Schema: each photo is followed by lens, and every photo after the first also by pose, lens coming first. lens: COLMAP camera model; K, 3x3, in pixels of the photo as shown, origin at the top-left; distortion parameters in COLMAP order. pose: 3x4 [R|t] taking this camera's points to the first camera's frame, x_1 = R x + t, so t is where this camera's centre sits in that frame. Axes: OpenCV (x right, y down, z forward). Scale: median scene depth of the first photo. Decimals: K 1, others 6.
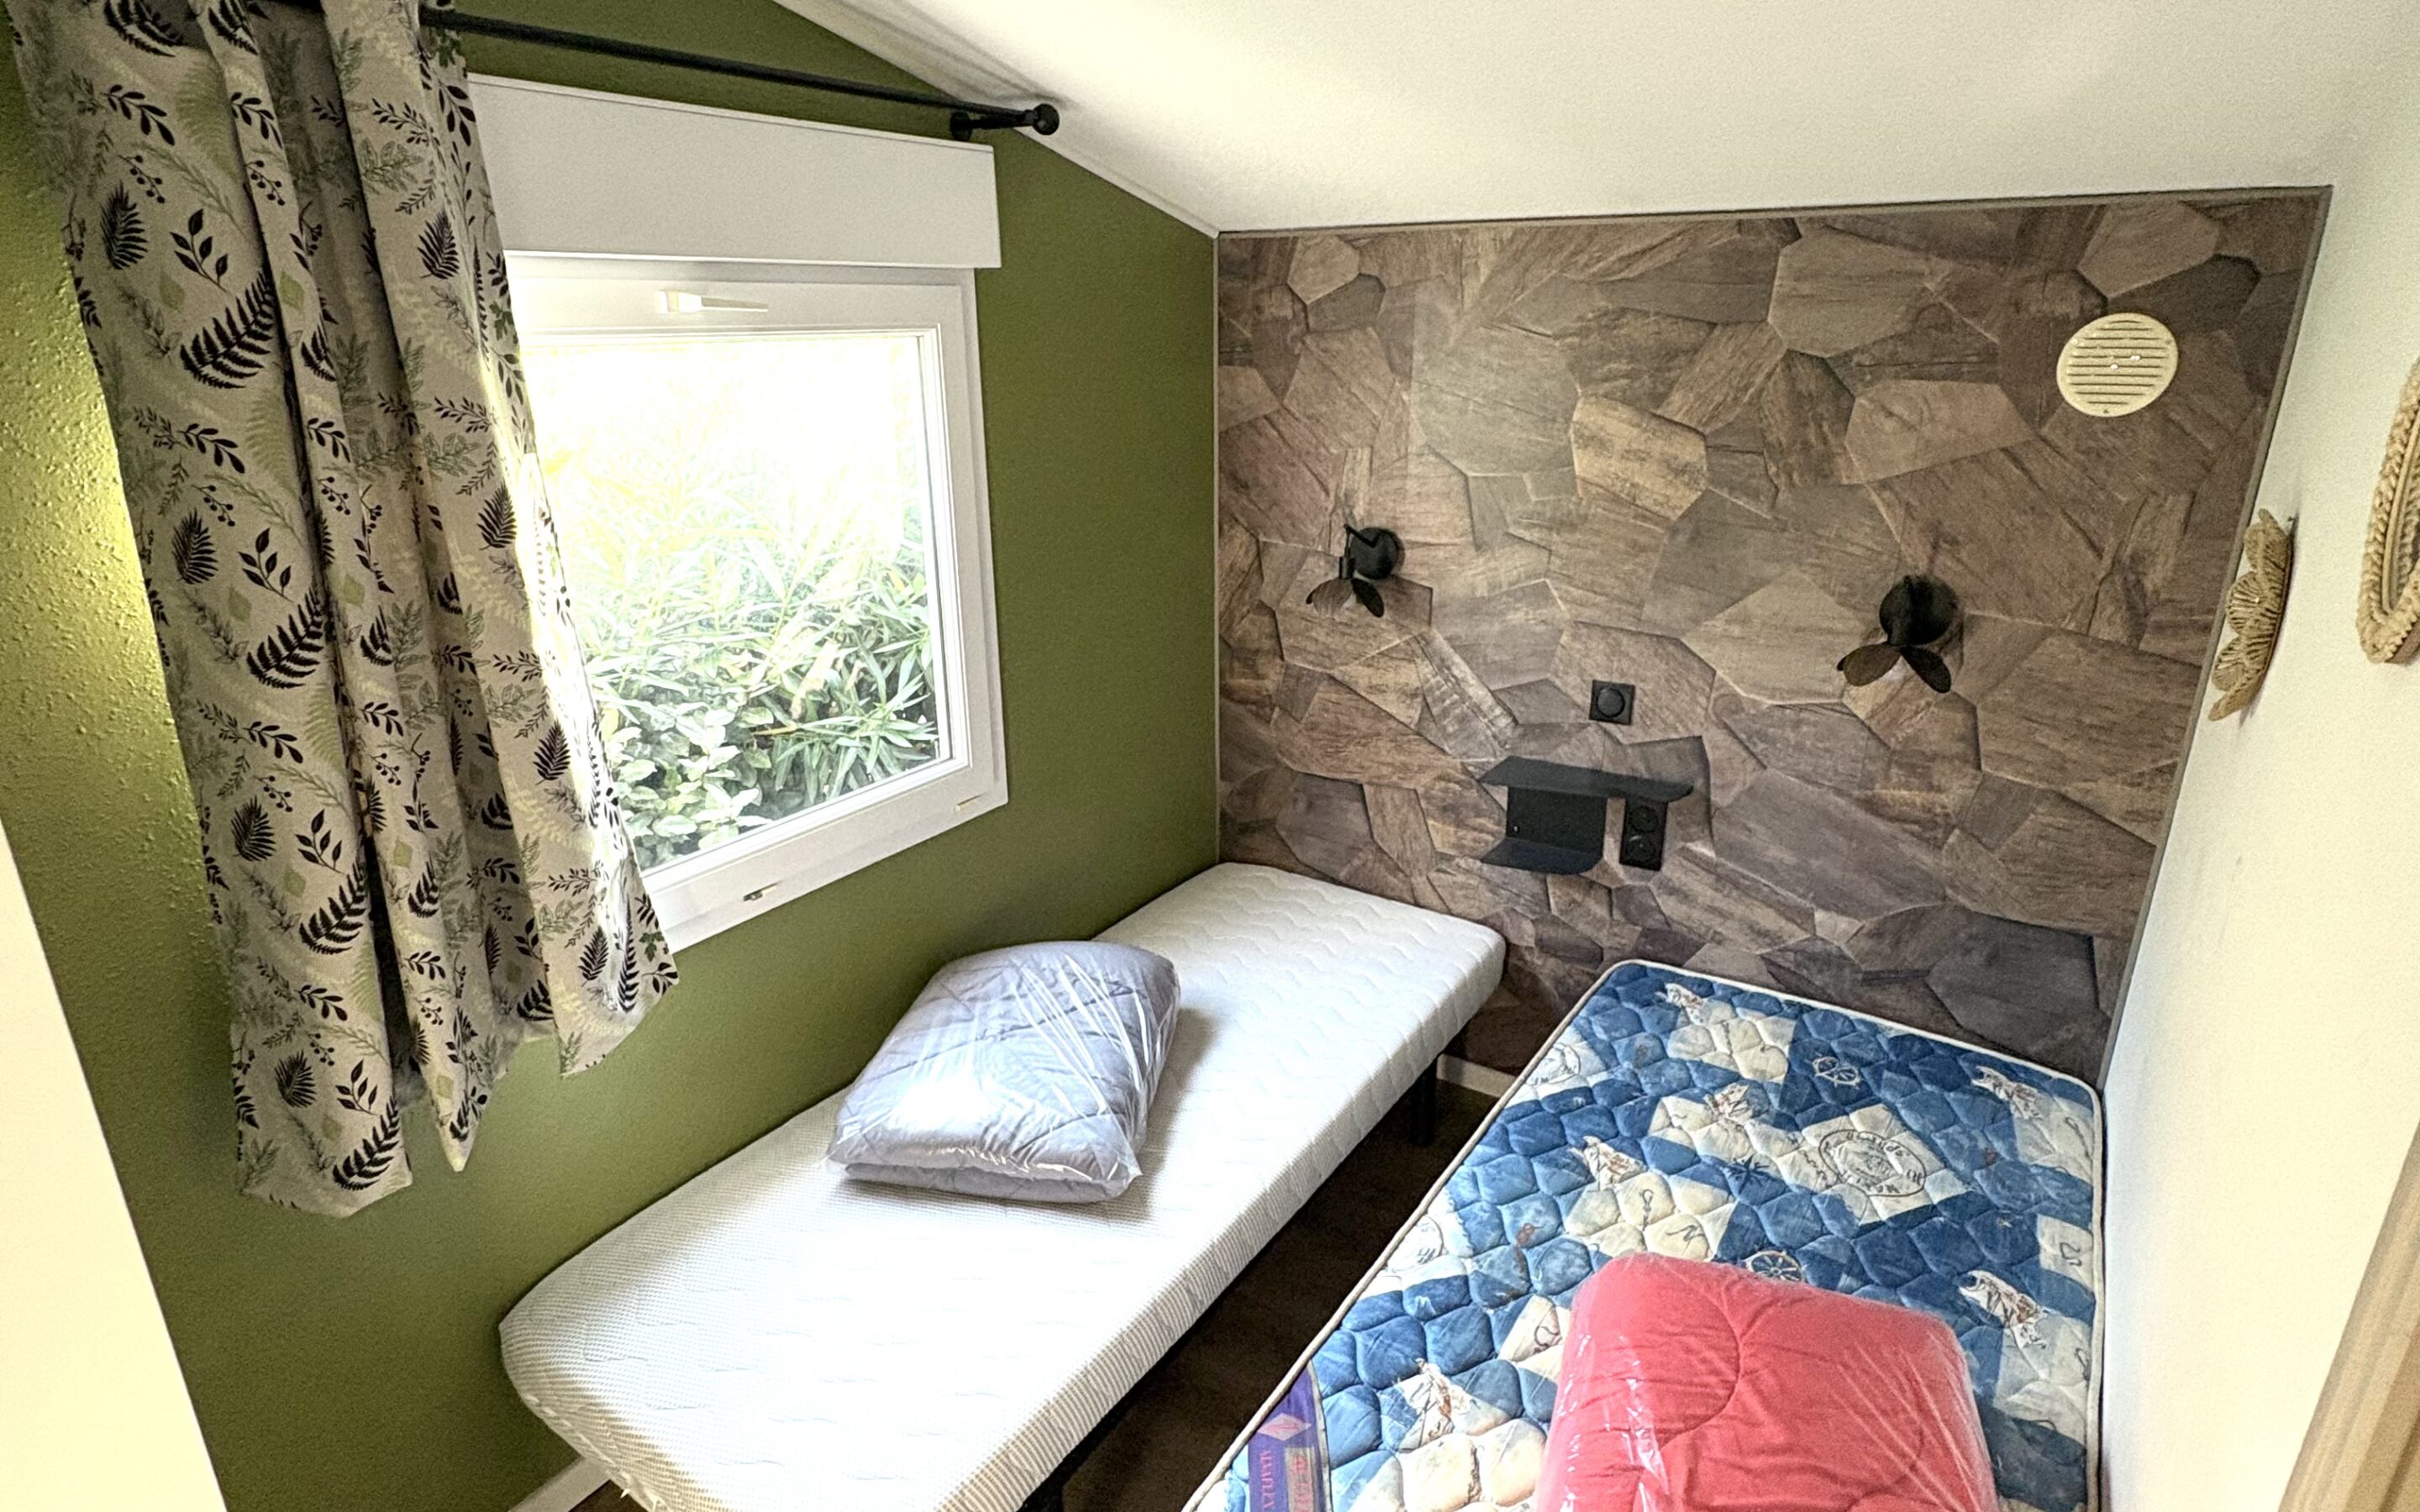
lens RADIAL K [[1300.5, 0, 1204.0], [0, 1300.5, 757.4], [0, 0, 1]] dist [0.002135, -0.000239]
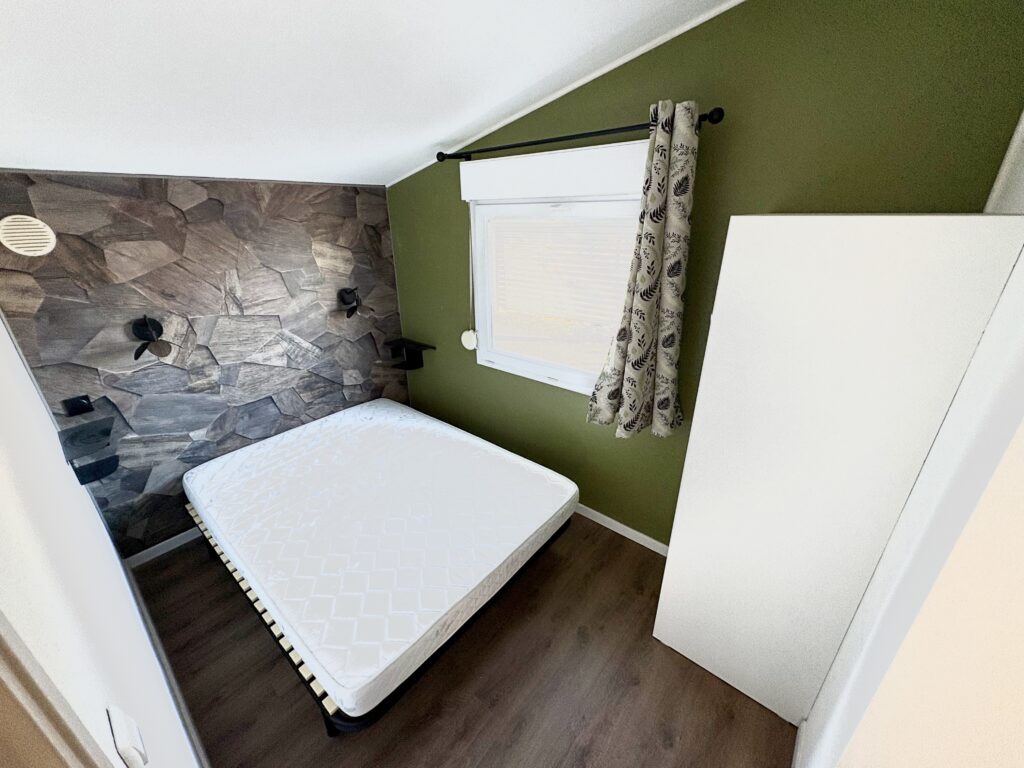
lens RADIAL K [[407.0, 0, 505.0], [0, 407.0, 380.1], [0, 0, 1]] dist [-0.007064, 0.001186]
pose [[0.118700, -0.376338, 0.918847, -0.595867], [0.325215, 0.889081, 0.322134, -0.125083], [-0.938161, 0.260585, 0.227925, 0.372524]]
